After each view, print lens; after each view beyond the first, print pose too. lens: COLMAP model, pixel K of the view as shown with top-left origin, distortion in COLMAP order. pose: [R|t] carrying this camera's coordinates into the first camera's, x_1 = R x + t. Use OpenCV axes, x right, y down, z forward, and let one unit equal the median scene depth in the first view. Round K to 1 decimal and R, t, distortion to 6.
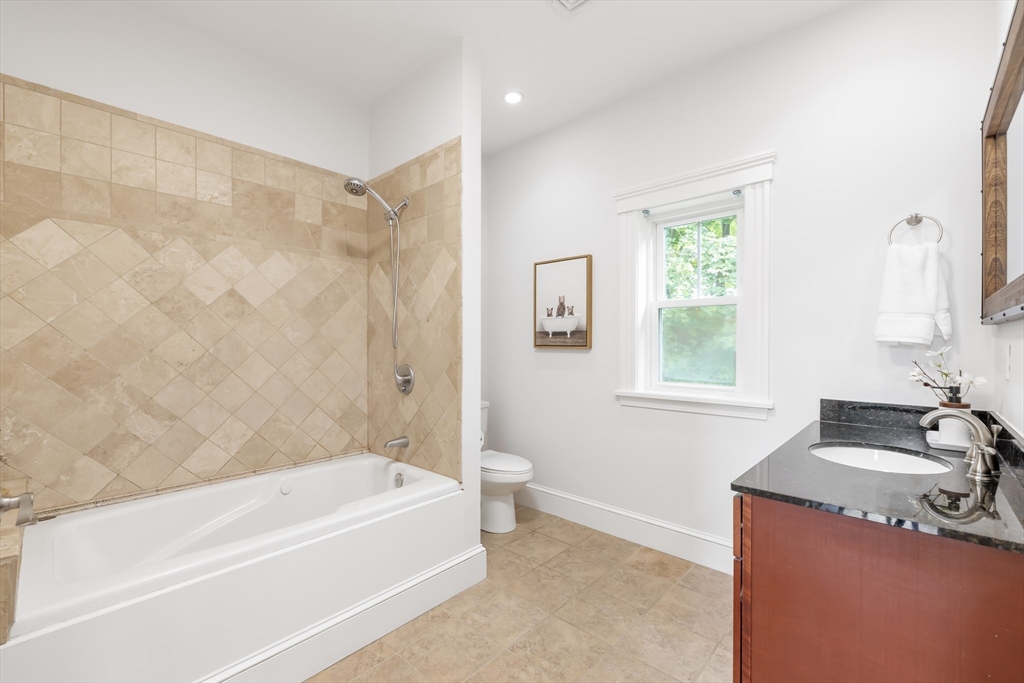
lens RADIAL K [[438.4, 0, 511.2], [0, 438.4, 344.6], [0, 0, 1]] dist [0.002395, 0.000283]
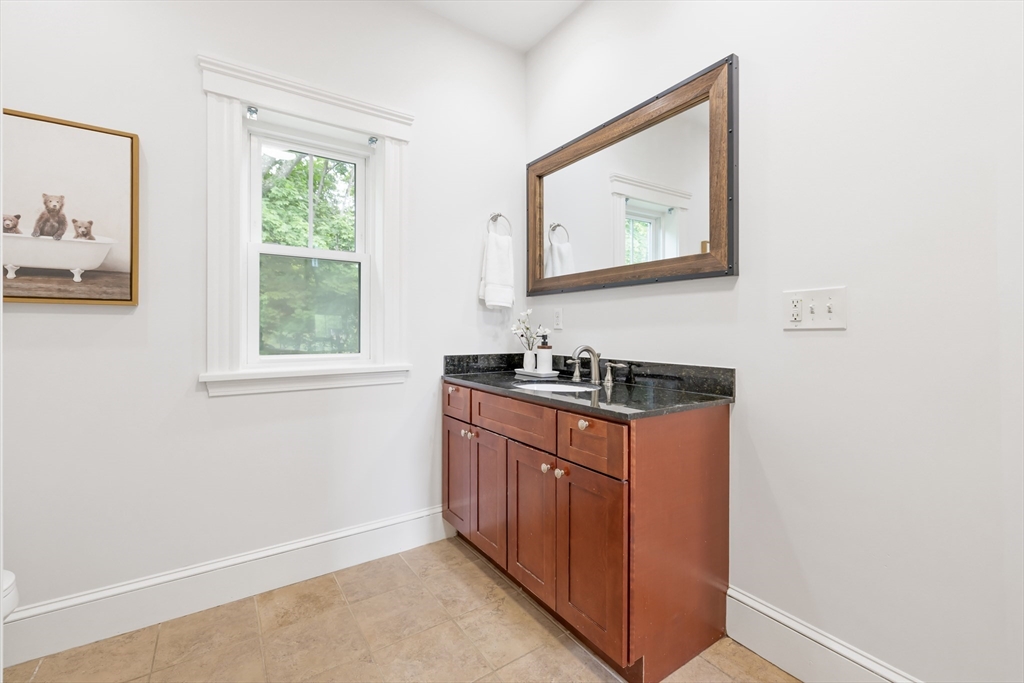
lens RADIAL K [[437.6, 0, 511.3], [0, 437.6, 331.5], [0, 0, 1]] dist [0.001444, 0.000075]
pose [[0.224417, -0.002878, 0.974489, -0.274796], [0.004995, 0.999986, 0.001803, 0.046857], [-0.974480, 0.004463, 0.224429, 0.453500]]
